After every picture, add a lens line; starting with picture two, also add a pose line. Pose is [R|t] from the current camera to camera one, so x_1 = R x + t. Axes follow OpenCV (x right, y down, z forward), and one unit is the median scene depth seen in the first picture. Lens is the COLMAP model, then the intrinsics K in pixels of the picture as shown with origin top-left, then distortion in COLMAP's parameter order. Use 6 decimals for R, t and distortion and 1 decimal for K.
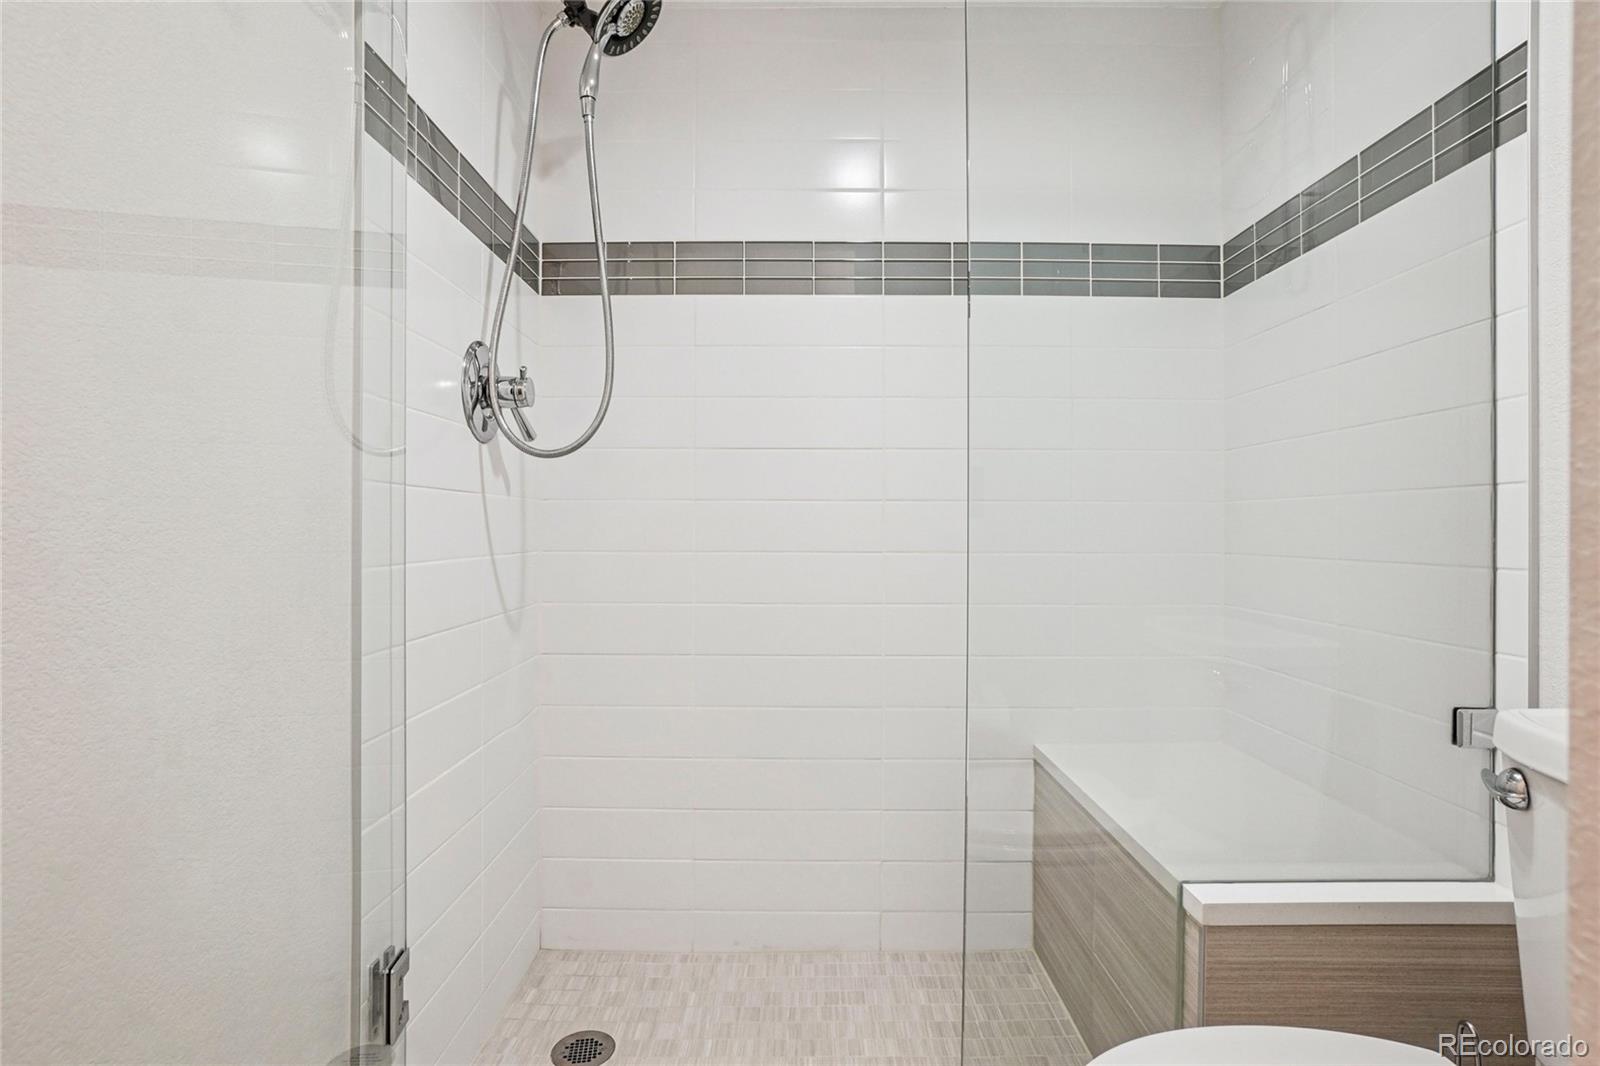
lens RADIAL K [[787.0, 0, 796.5], [0, 787.0, 529.3], [0, 0, 1]] dist [-0.052466, 0.022701]
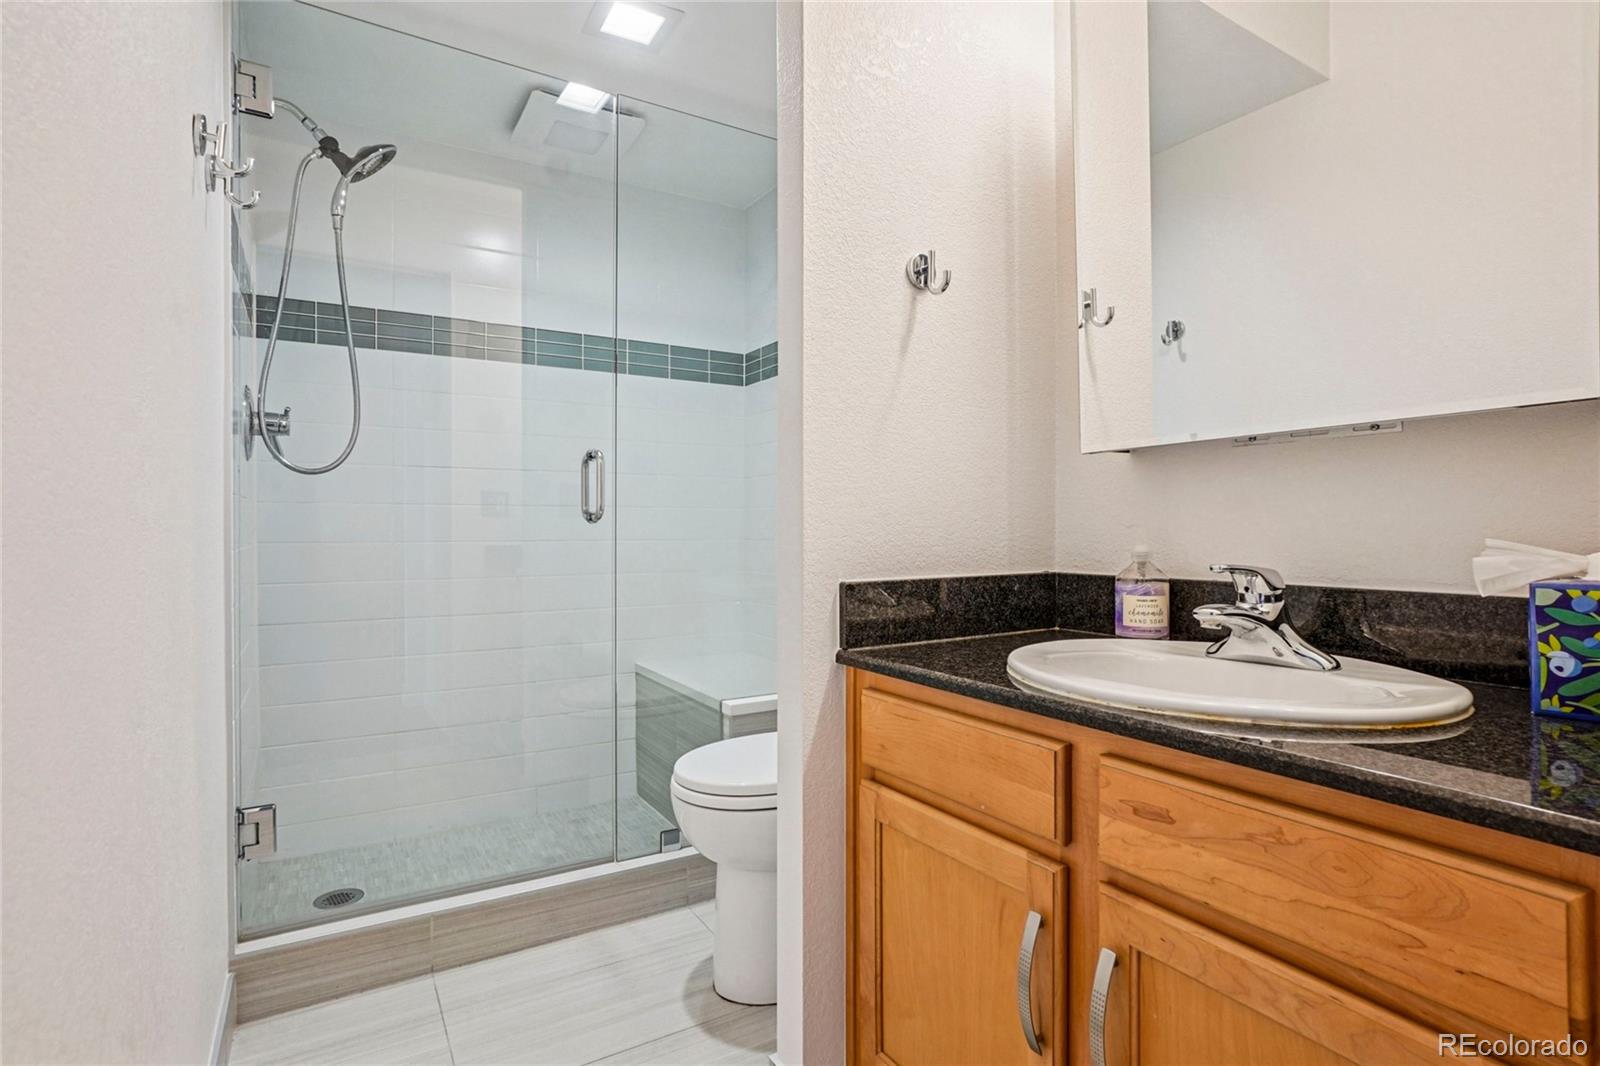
lens RADIAL K [[787.0, 0, 796.5], [0, 787.0, 529.3], [0, 0, 1]] dist [-0.052466, 0.022701]
pose [[0.851066, -0.000324, 0.525058, -0.271683], [-0.000124, 1.000000, 0.000817, 0.004652], [-0.525059, -0.000761, 0.851066, -0.560904]]
